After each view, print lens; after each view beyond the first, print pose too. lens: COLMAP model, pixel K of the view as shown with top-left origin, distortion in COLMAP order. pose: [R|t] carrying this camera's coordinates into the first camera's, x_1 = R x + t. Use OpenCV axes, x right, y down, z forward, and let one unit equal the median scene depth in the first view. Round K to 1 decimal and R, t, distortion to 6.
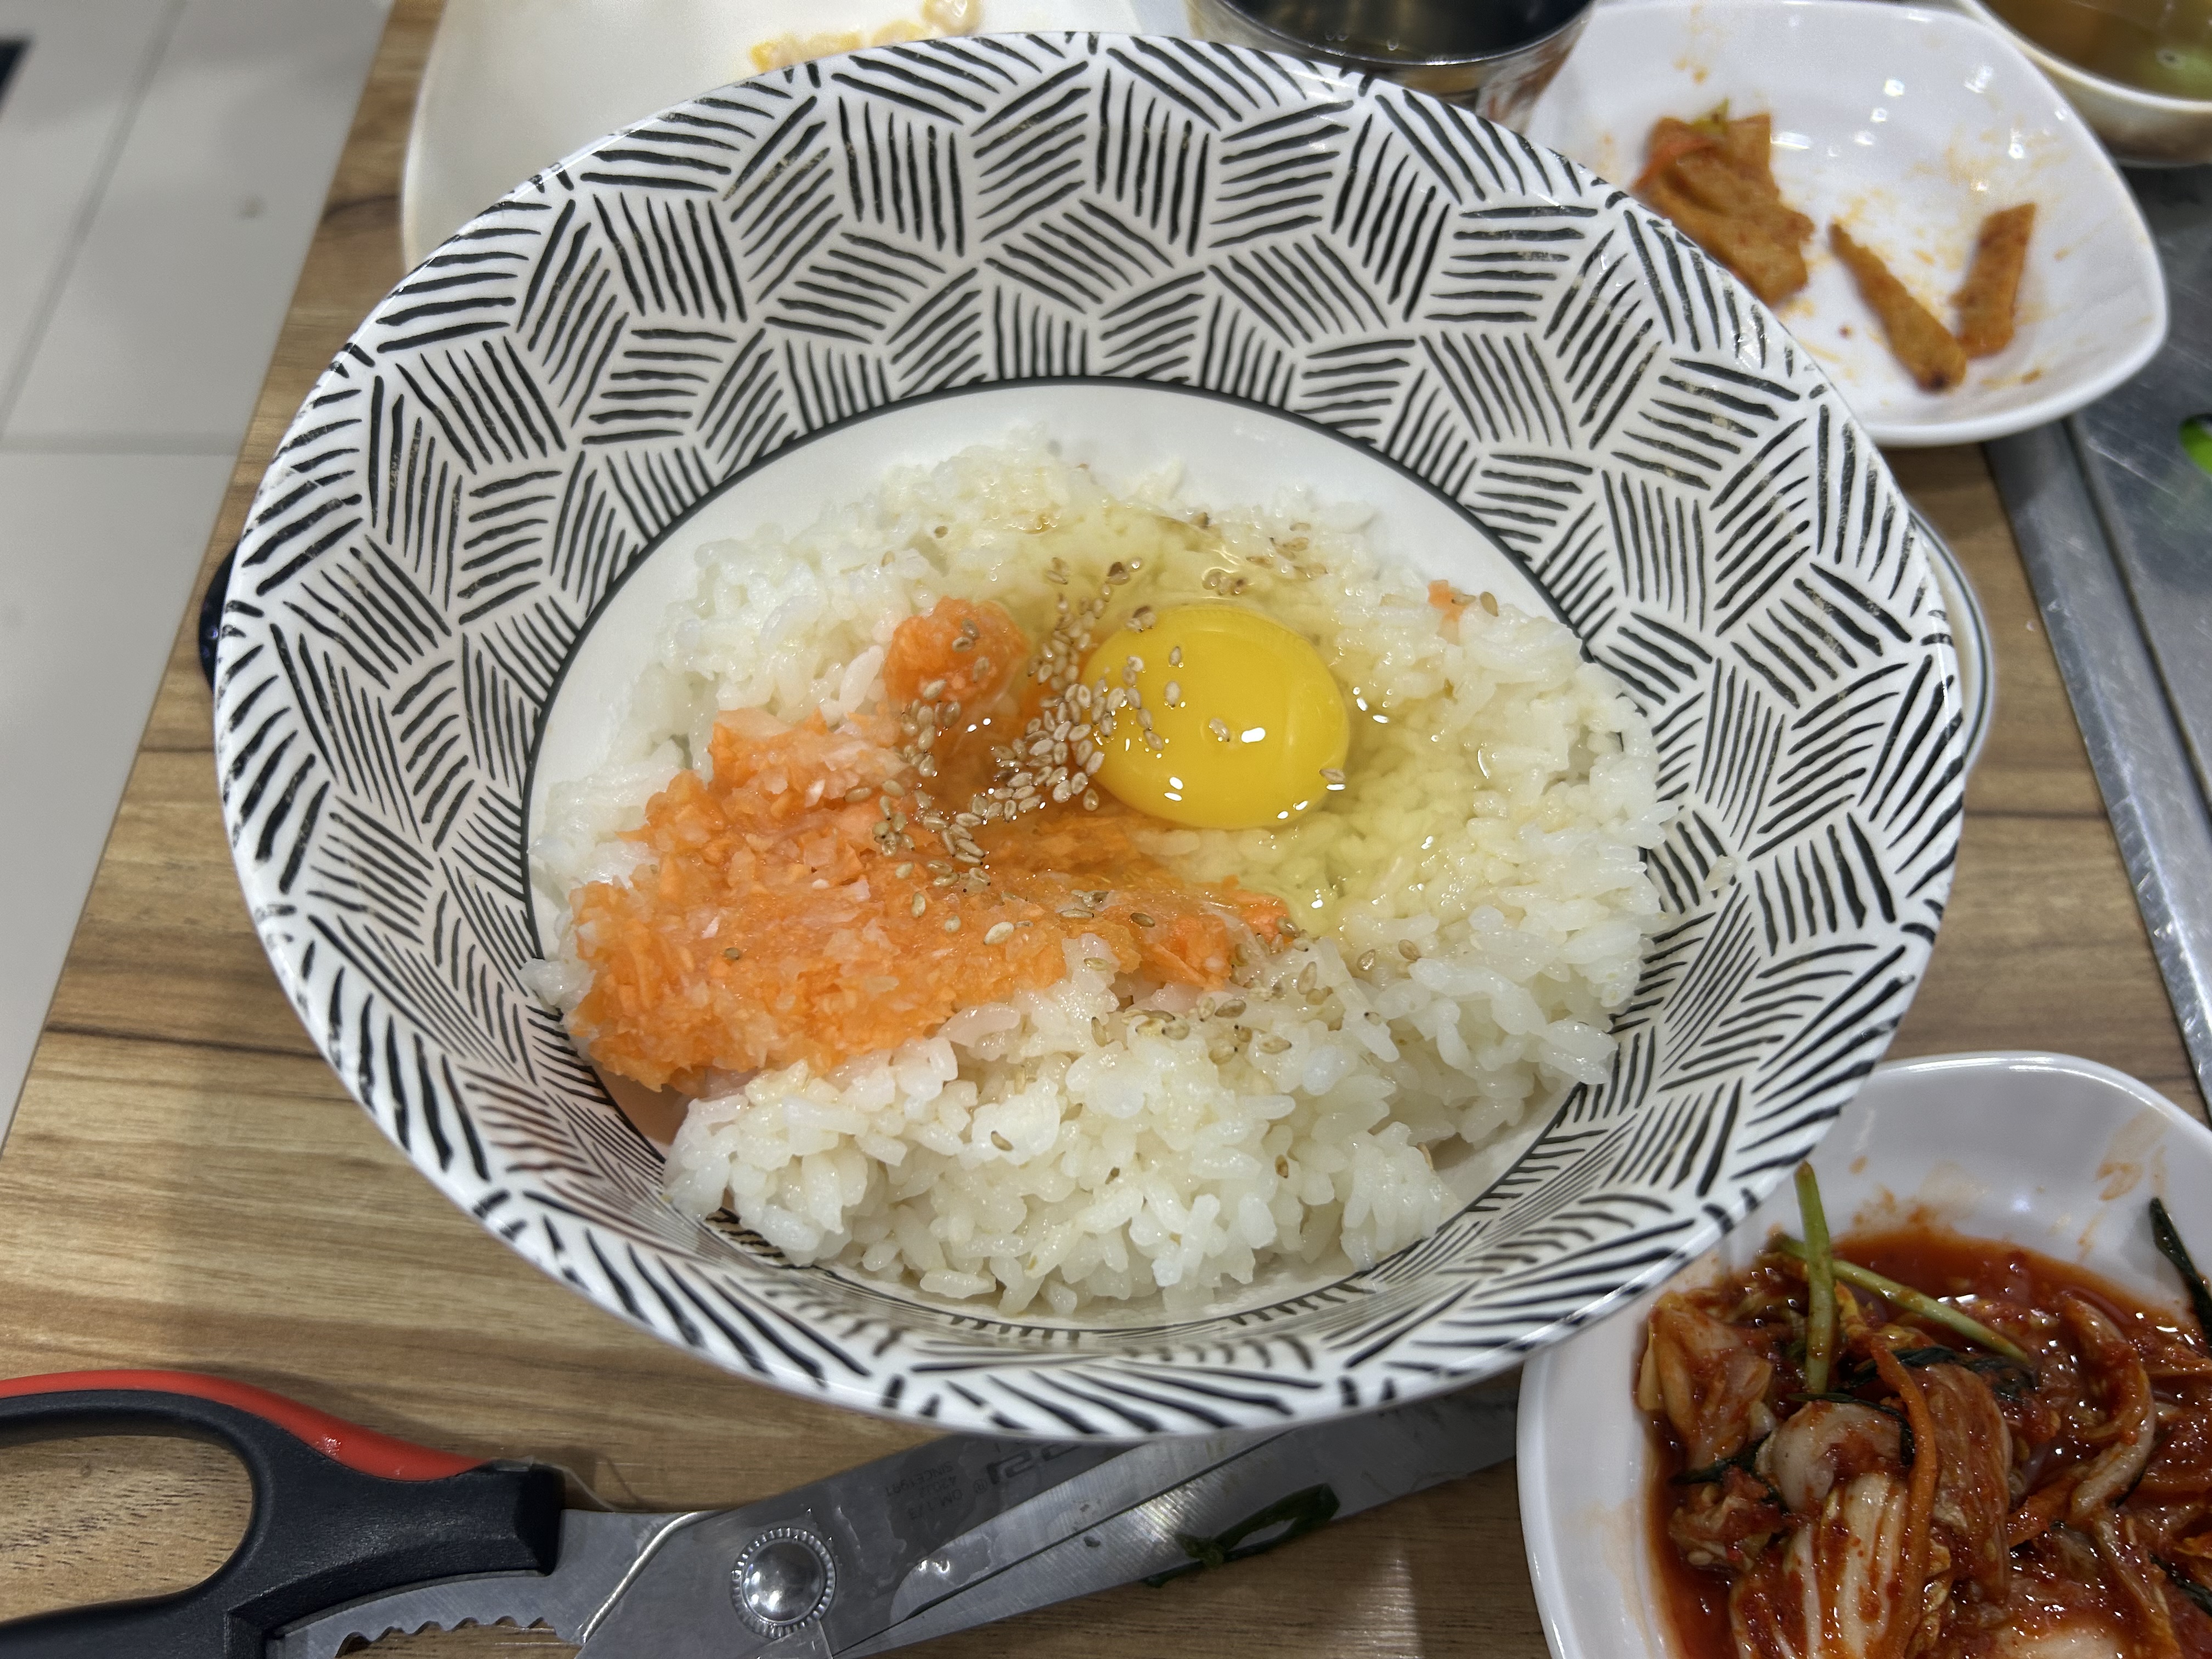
lens RADIAL K [[1659.6, 0, 1117.5], [0, 1659.6, 834.8], [0, 0, 1]] dist [-0.004764, -0.001893]
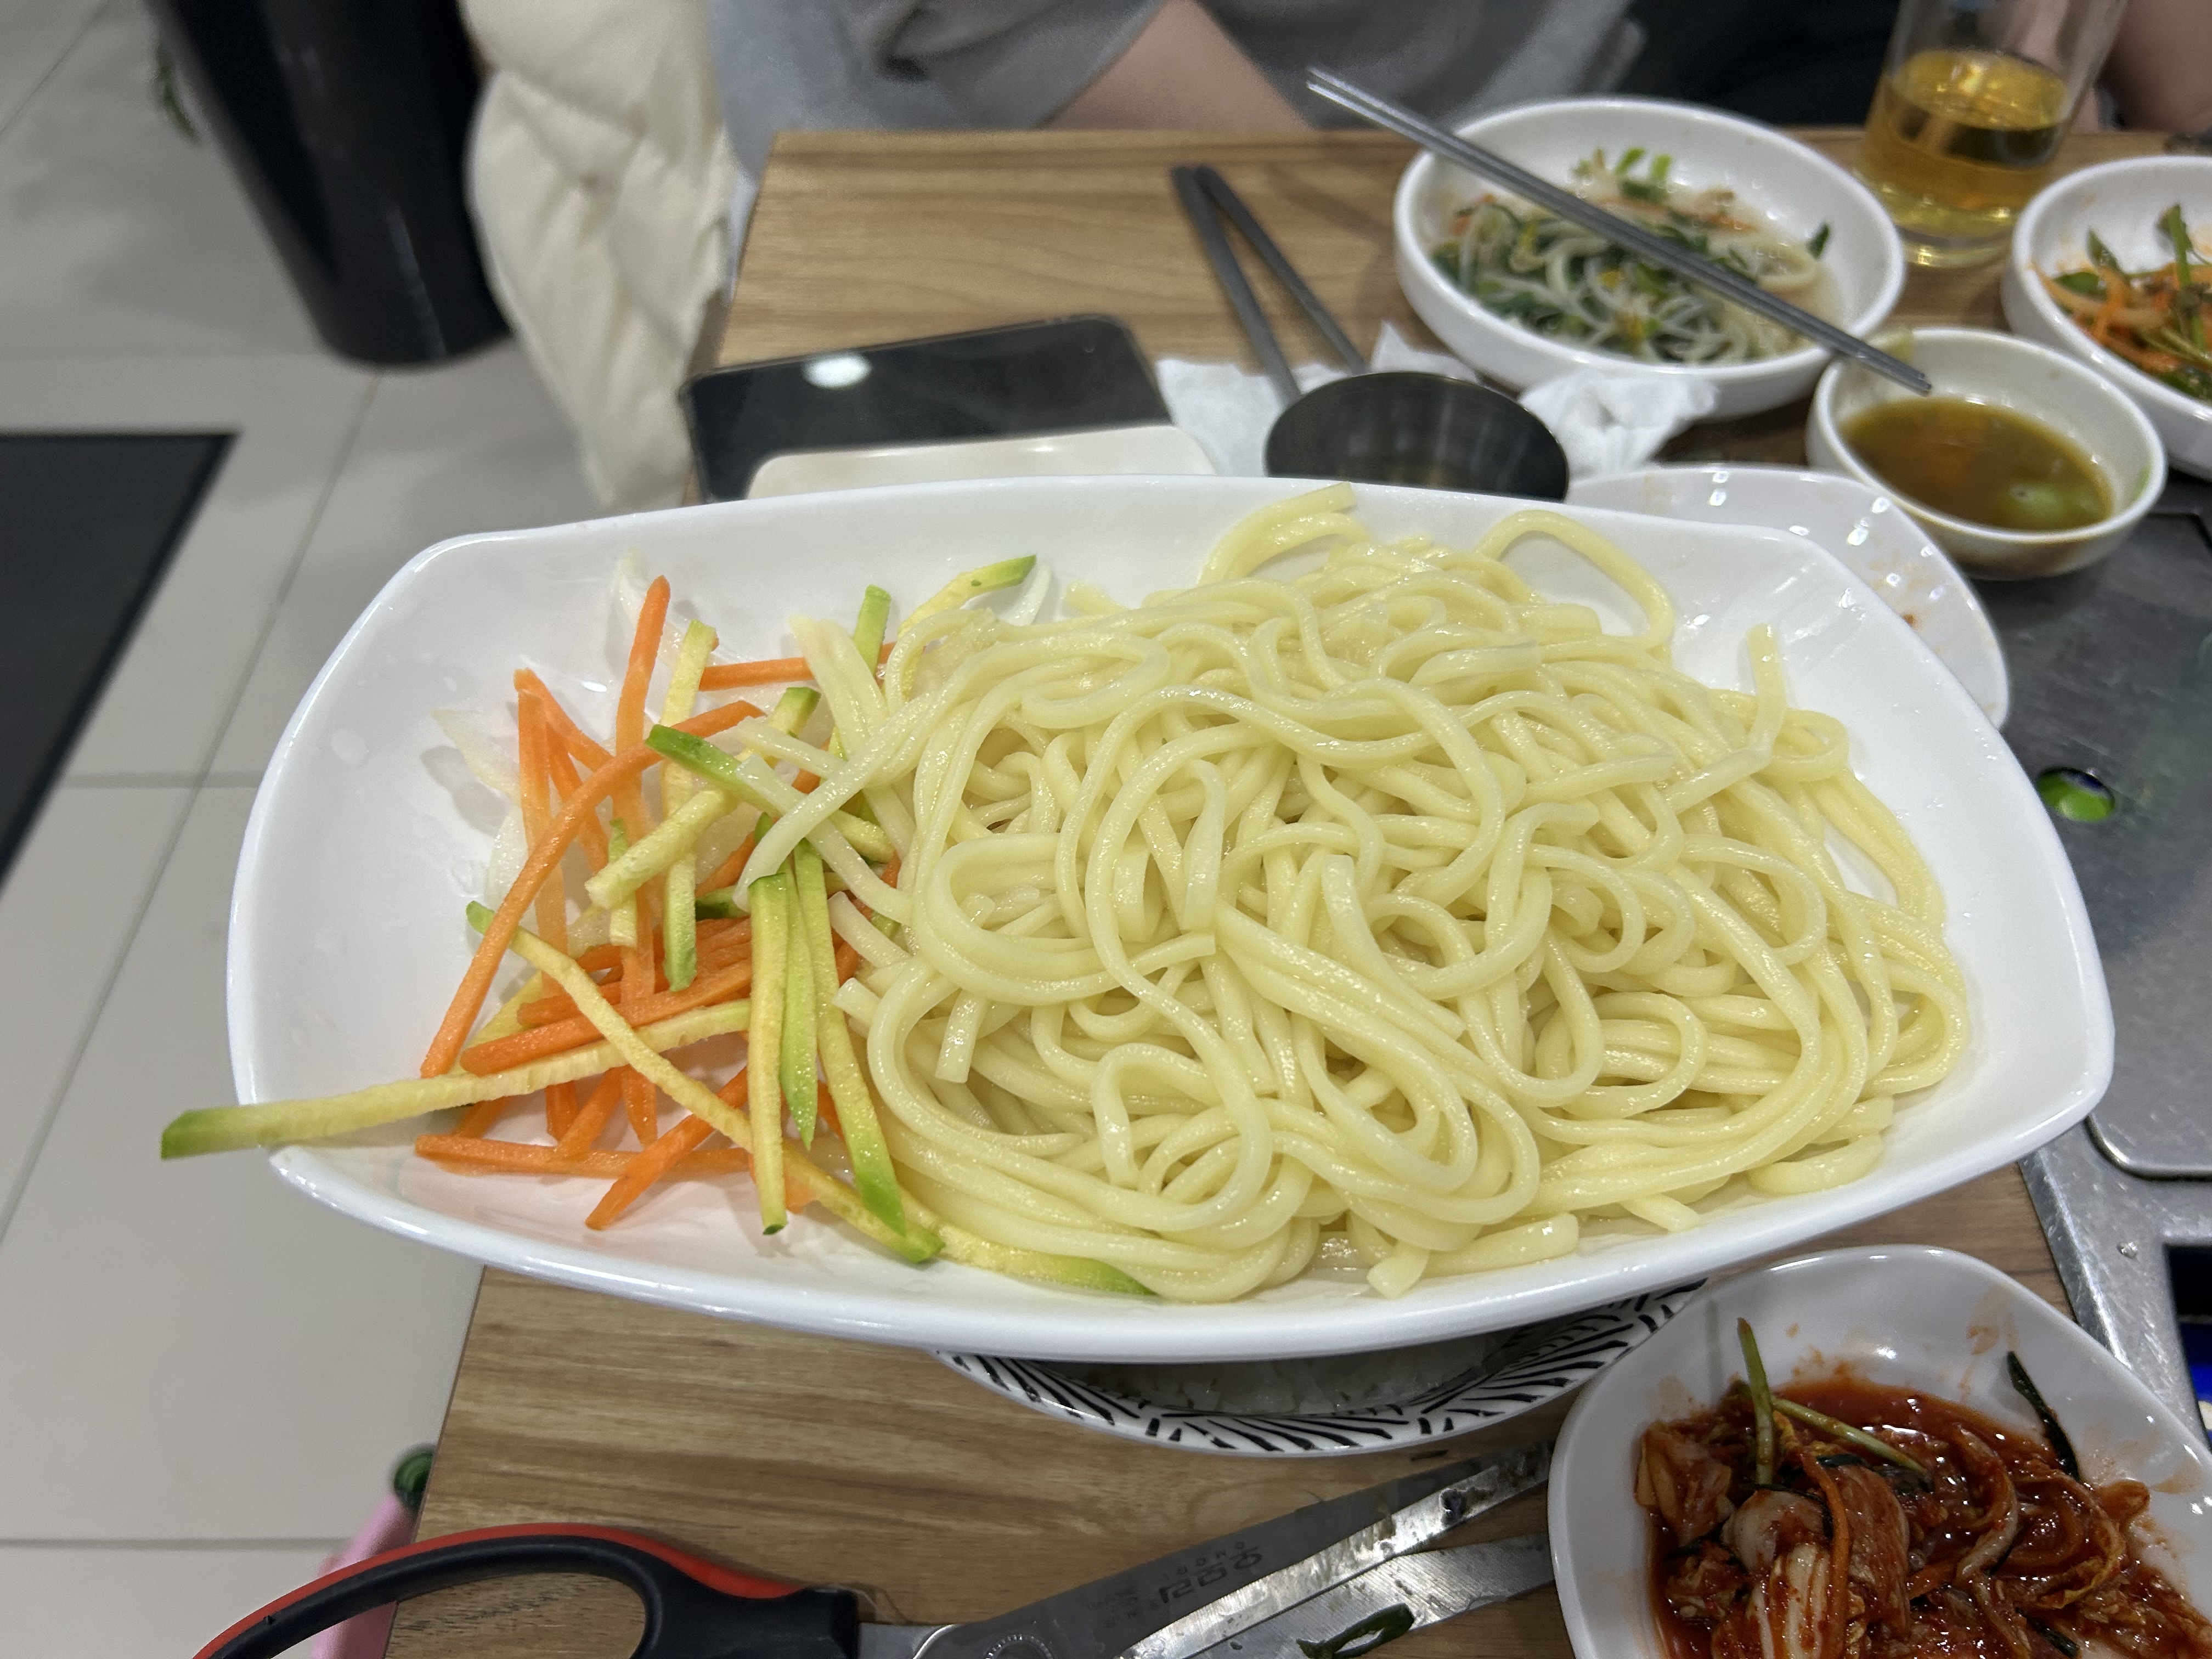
lens RADIAL K [[1659.6, 0, 1087.1], [0, 1659.6, 844.2], [0, 0, 1]] dist [-0.004764, -0.001893]
pose [[0.998121, -0.023389, -0.056635, -0.060129], [0.013760, 0.986235, -0.164779, 0.018164], [0.059709, 0.163690, 0.984703, -0.500883]]
